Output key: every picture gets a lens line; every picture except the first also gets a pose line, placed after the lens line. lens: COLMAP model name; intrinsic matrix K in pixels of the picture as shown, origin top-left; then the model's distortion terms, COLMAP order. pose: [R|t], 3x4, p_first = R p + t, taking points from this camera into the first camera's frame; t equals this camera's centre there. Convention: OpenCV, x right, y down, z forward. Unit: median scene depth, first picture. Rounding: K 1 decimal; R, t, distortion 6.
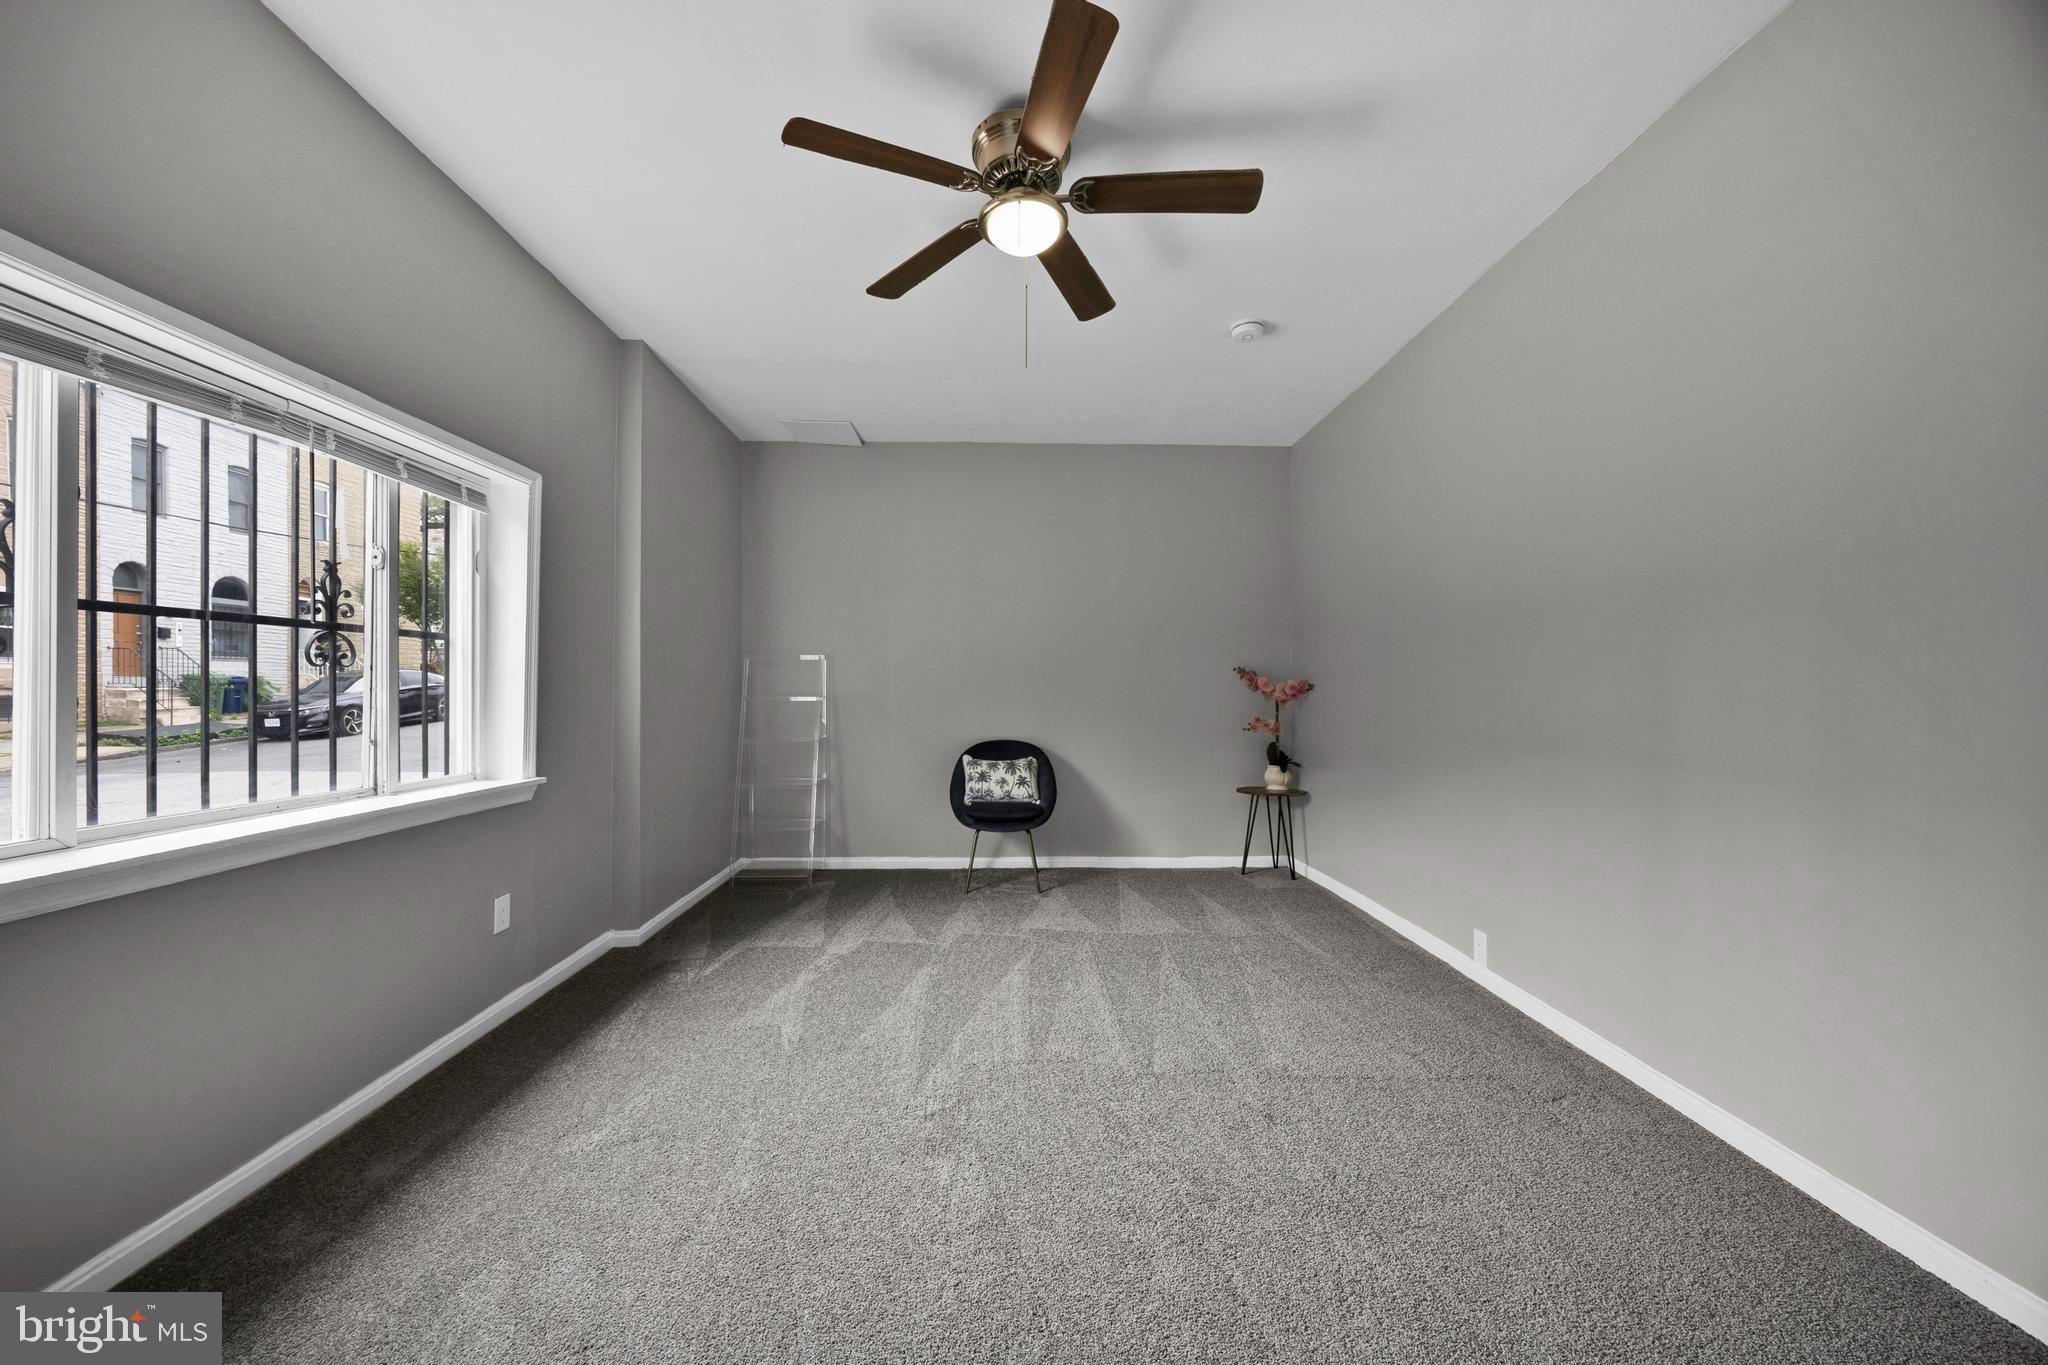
lens RADIAL K [[774.3, 0, 1026.2], [0, 774.3, 686.5], [0, 0, 1]] dist [-0.004015, 0.000071]
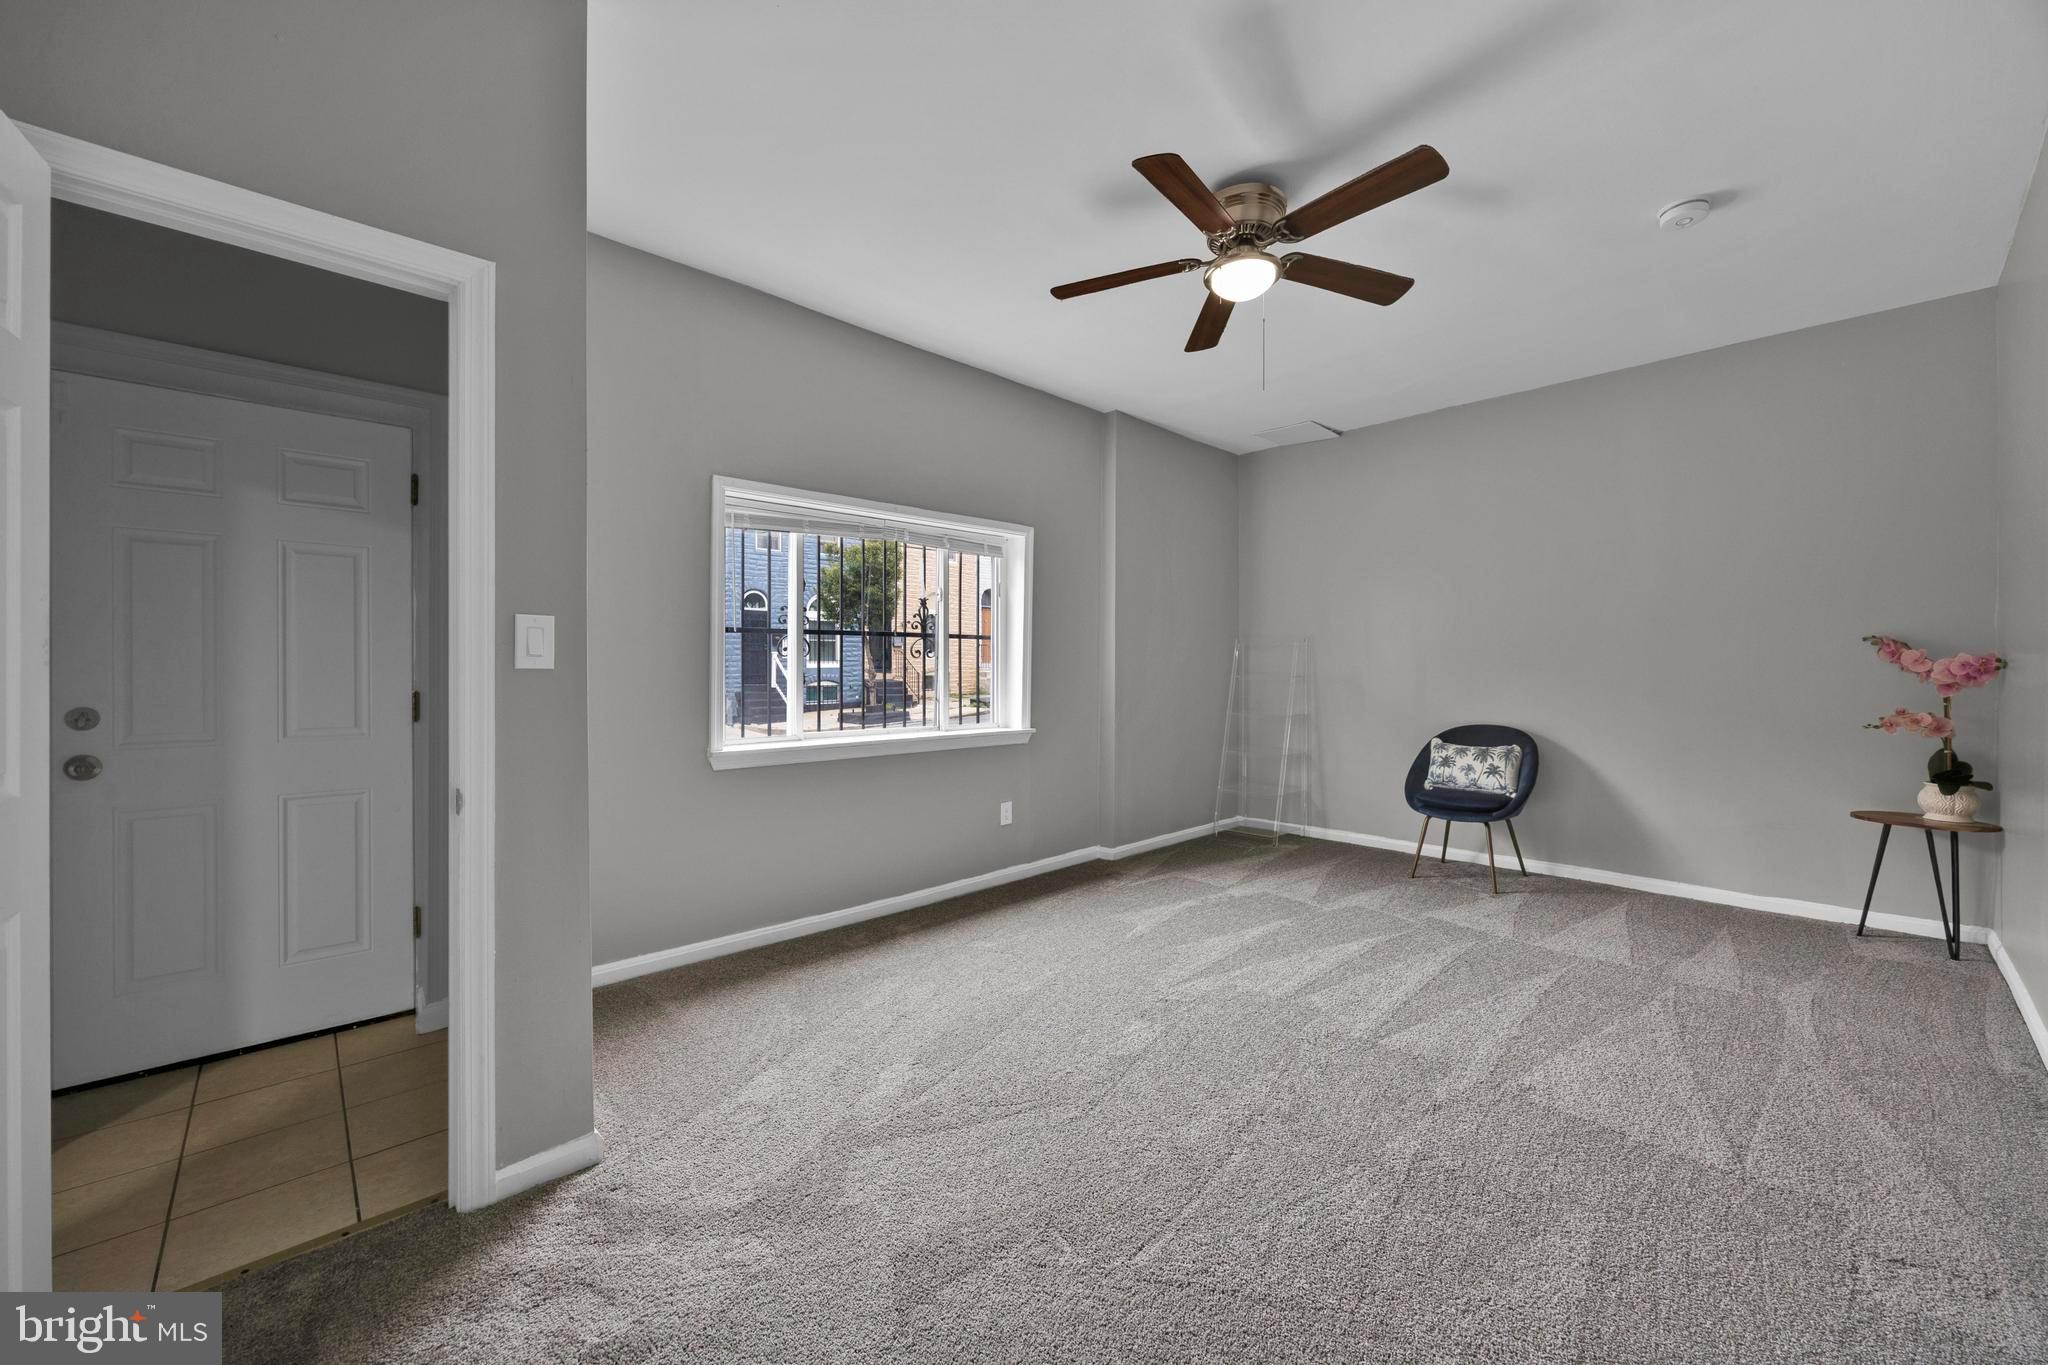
lens RADIAL K [[788.3, 0, 1029.1], [0, 788.3, 665.9], [0, 0, 1]] dist [0.008606, -0.008397]
pose [[0.673072, -0.005292, -0.739558, 0.316323], [0.005360, 0.999983, -0.002277, -0.000753], [0.739557, -0.002431, 0.673089, -0.024468]]
